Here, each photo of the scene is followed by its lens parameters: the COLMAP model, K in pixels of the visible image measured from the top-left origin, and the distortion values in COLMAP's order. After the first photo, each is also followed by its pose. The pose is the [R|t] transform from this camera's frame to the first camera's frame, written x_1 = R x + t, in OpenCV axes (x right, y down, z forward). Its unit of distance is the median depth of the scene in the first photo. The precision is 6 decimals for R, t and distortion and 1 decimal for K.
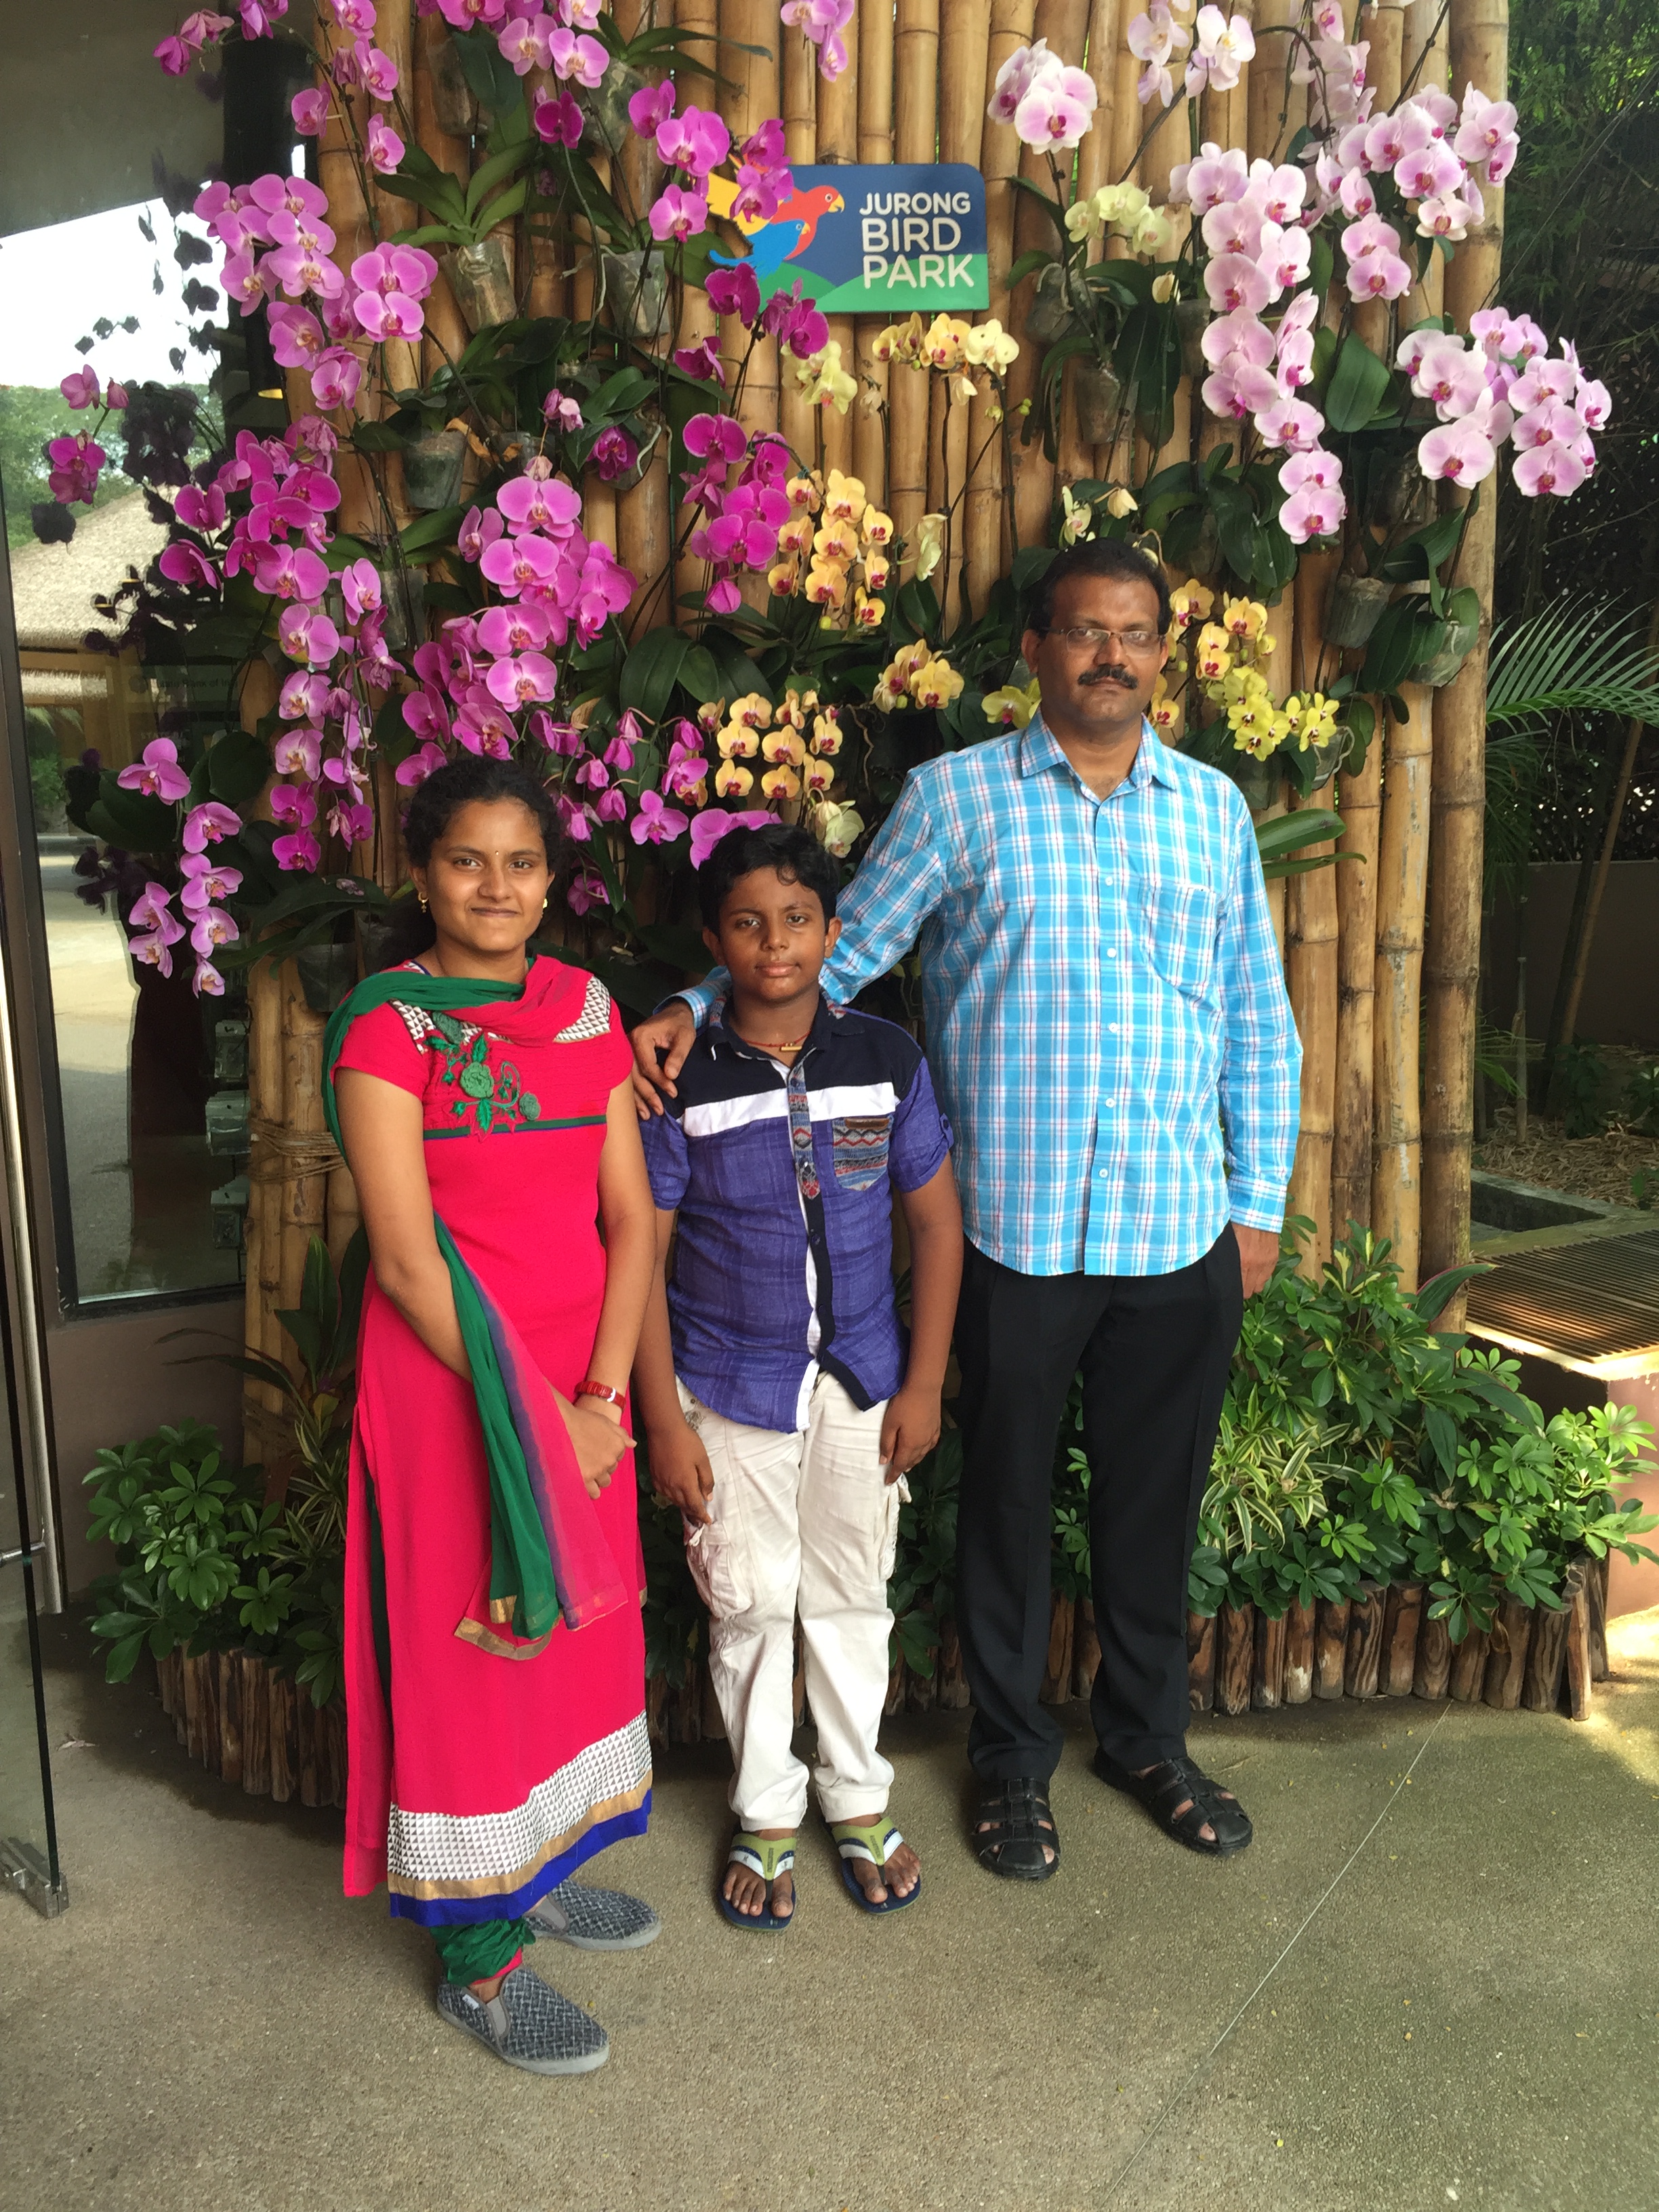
lens RADIAL K [[2370.0, 0, 888.0], [0, 2370.0, 1135.3], [0, 0, 1]] dist [0.063284, -0.182718]
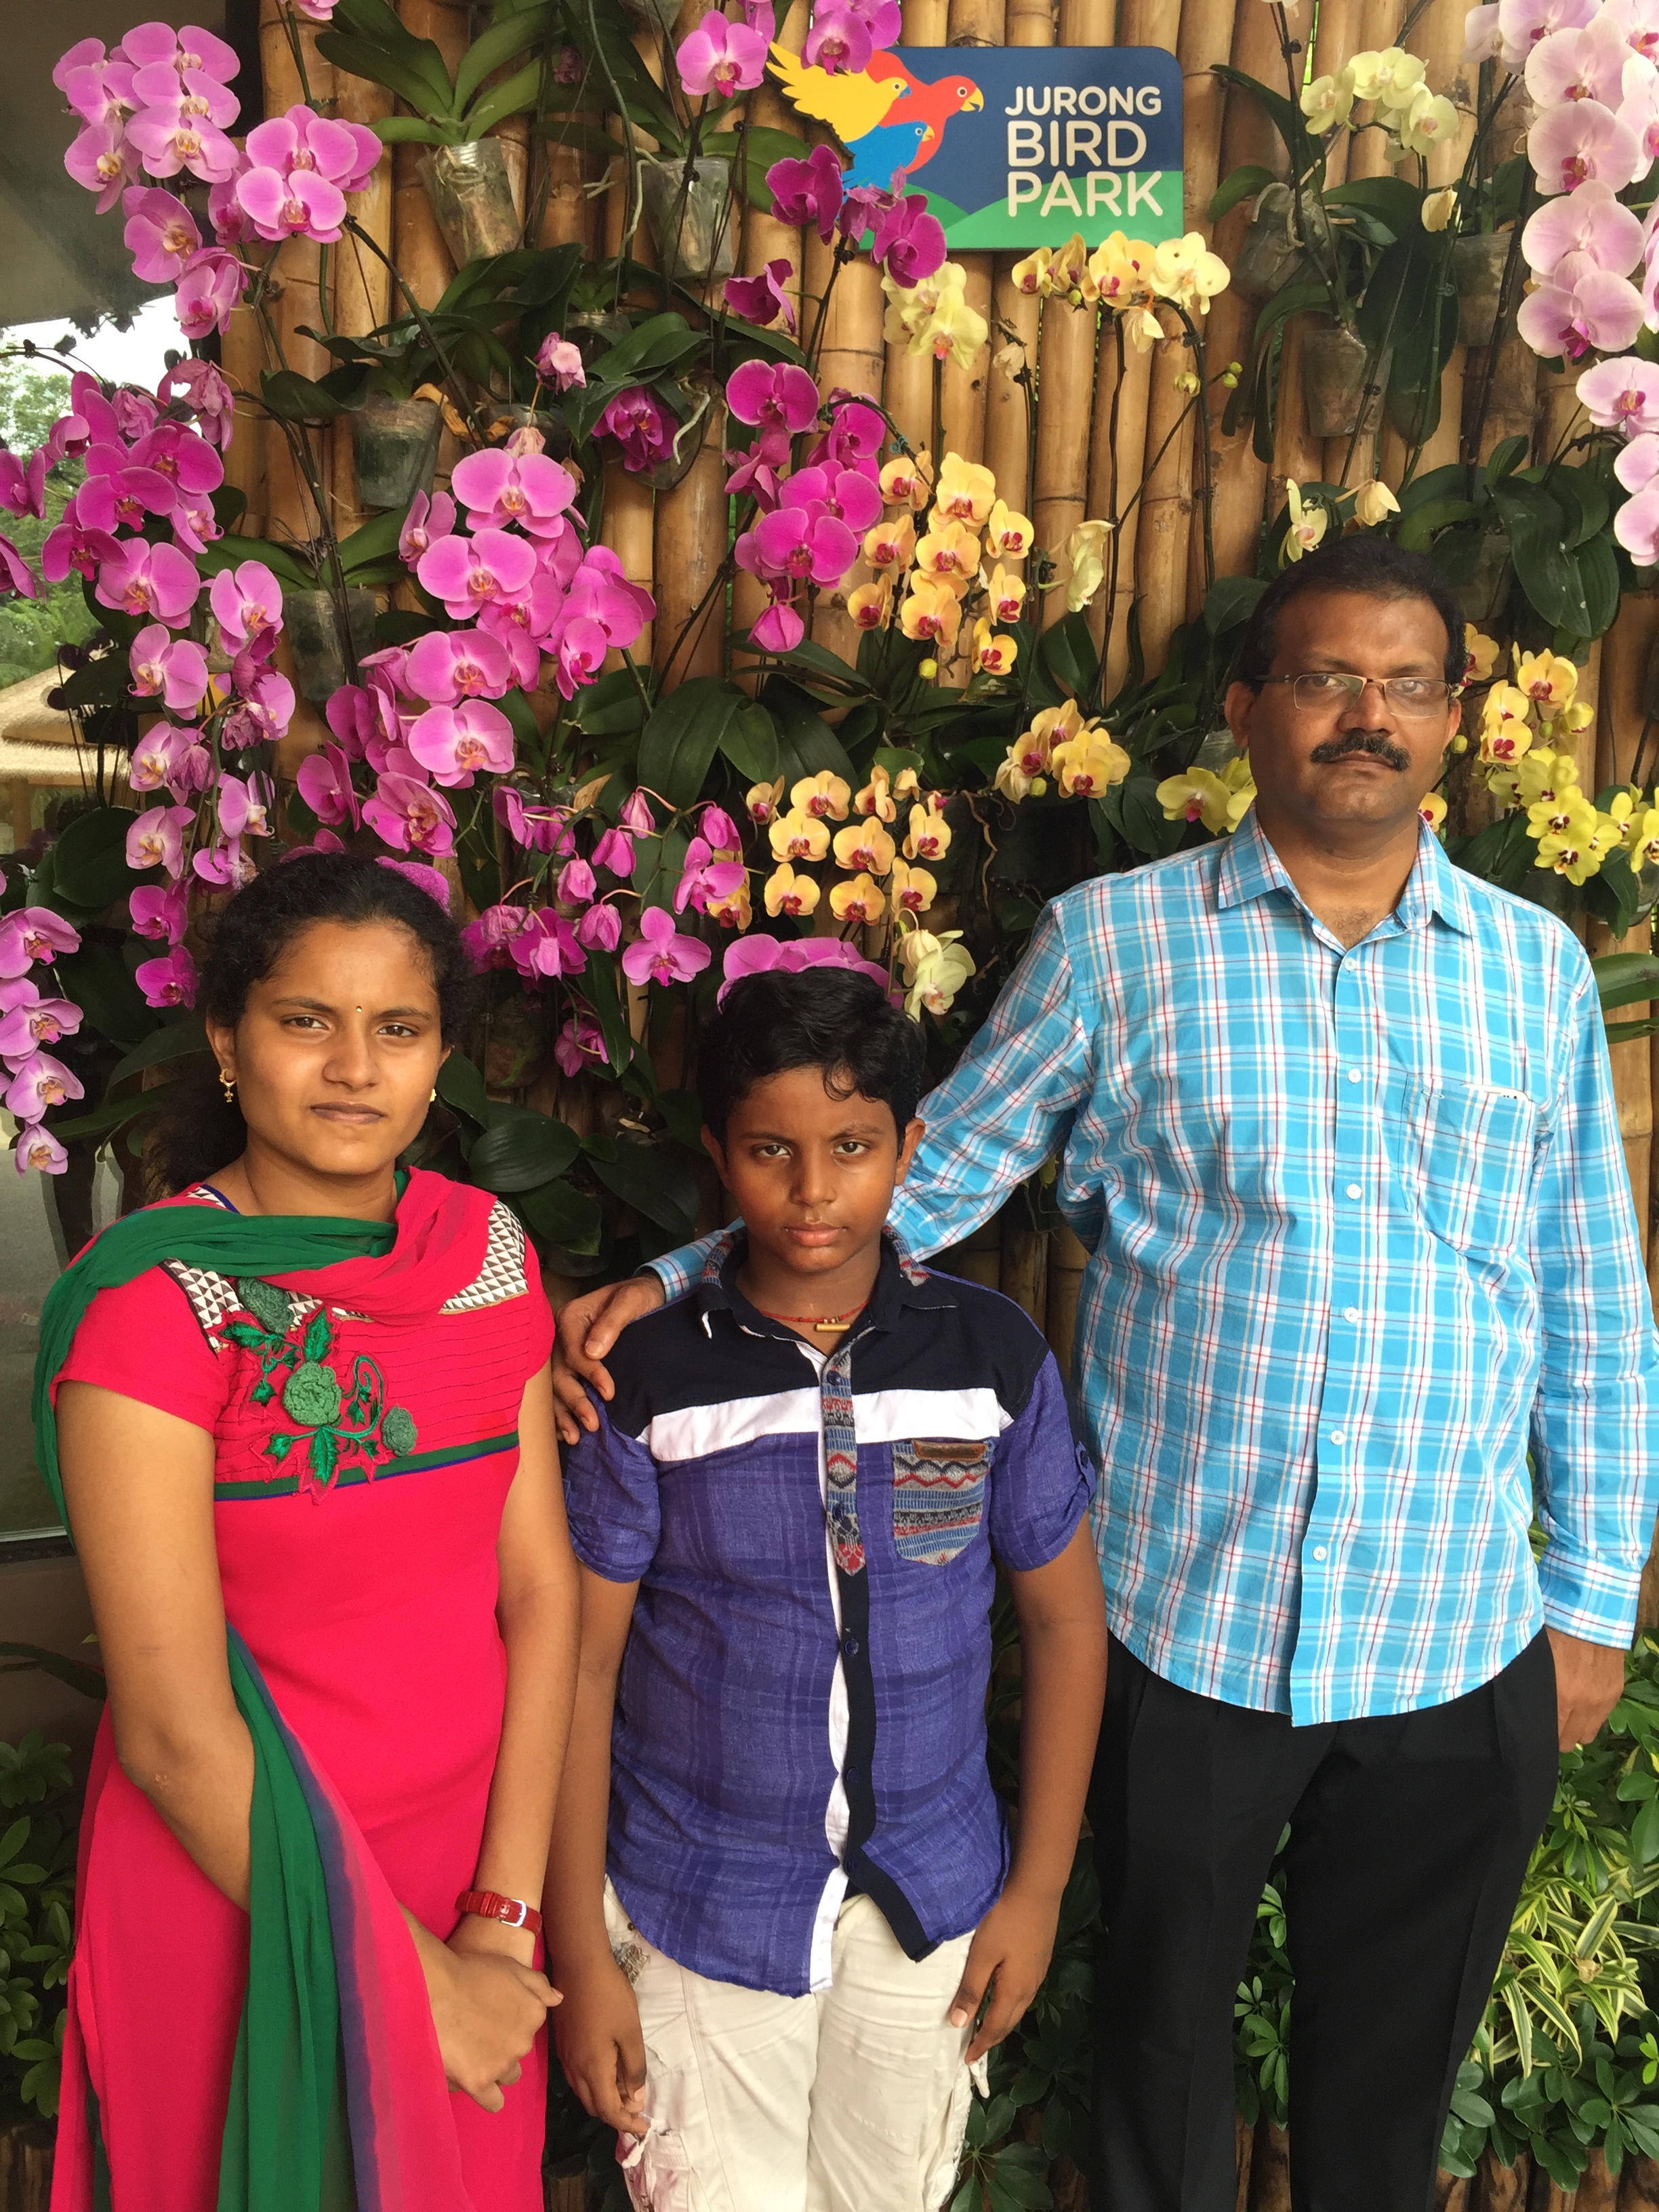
lens RADIAL K [[2111.8, 0, 814.4], [0, 2111.8, 1031.8], [0, 0, 1]] dist [0.067907, -0.146898]
pose [[0.993449, 0.033748, -0.109181, 0.010515], [-0.041818, 0.996492, -0.072496, -0.063955], [0.106351, 0.076587, 0.991375, 0.386597]]
